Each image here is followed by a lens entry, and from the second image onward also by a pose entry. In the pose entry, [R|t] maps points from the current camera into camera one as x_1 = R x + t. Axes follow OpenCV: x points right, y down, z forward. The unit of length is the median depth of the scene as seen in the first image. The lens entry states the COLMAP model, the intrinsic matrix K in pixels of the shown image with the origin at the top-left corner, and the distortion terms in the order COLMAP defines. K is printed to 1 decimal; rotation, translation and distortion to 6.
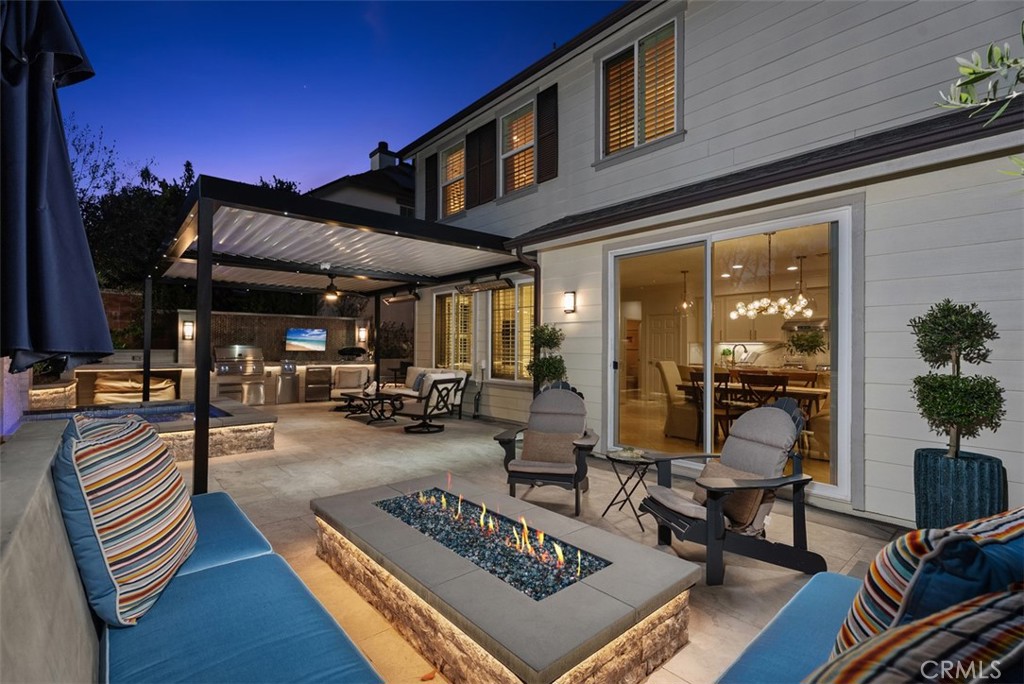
lens RADIAL K [[455.3, 0, 510.1], [0, 455.3, 343.7], [0, 0, 1]] dist [-0.000116, -0.000212]
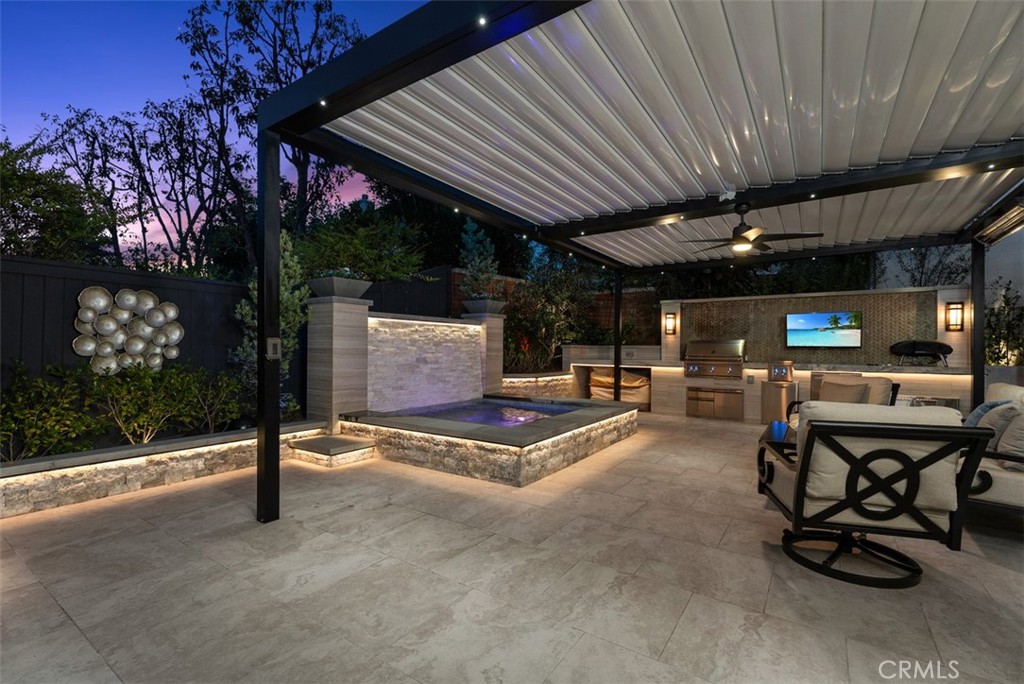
lens RADIAL K [[455.3, 0, 511.8], [0, 455.3, 348.6], [0, 0, 1]] dist [-0.000116, -0.000212]
pose [[0.244697, -0.002603, -0.969596, 0.091049], [0.004649, 0.999988, -0.001511, 0.025436], [0.969588, -0.004137, 0.244706, 0.654597]]
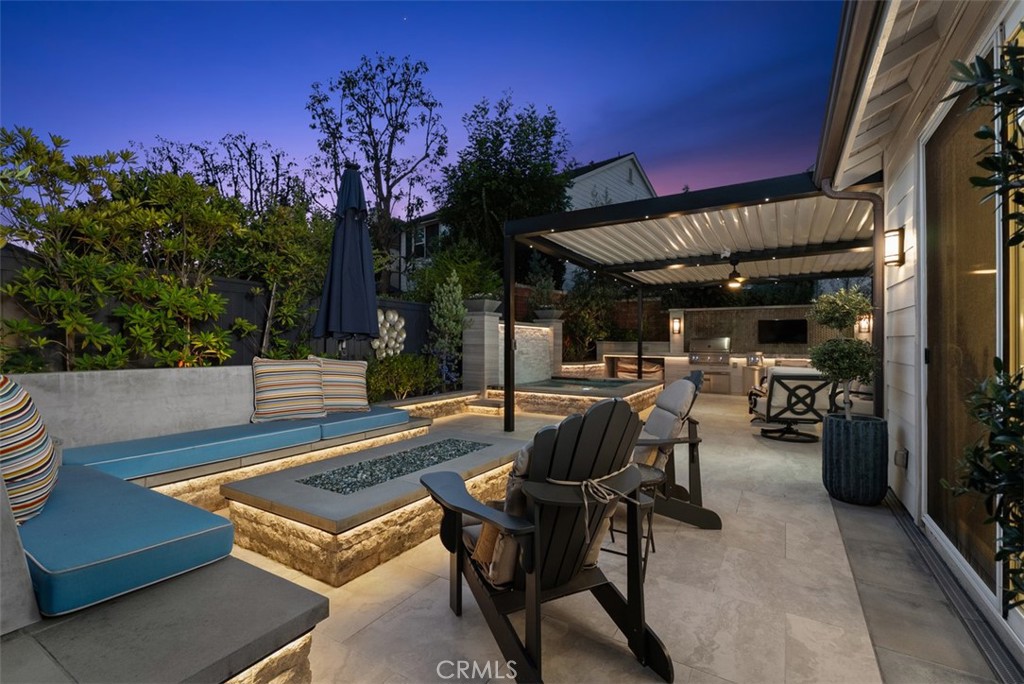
lens RADIAL K [[455.3, 0, 513.1], [0, 455.3, 338.2], [0, 0, 1]] dist [-0.000116, -0.000212]
pose [[0.298616, -0.014579, -0.954262, 0.426089], [0.005956, 0.999892, -0.013412, 0.023537], [0.954355, -0.001679, 0.298671, 0.298532]]
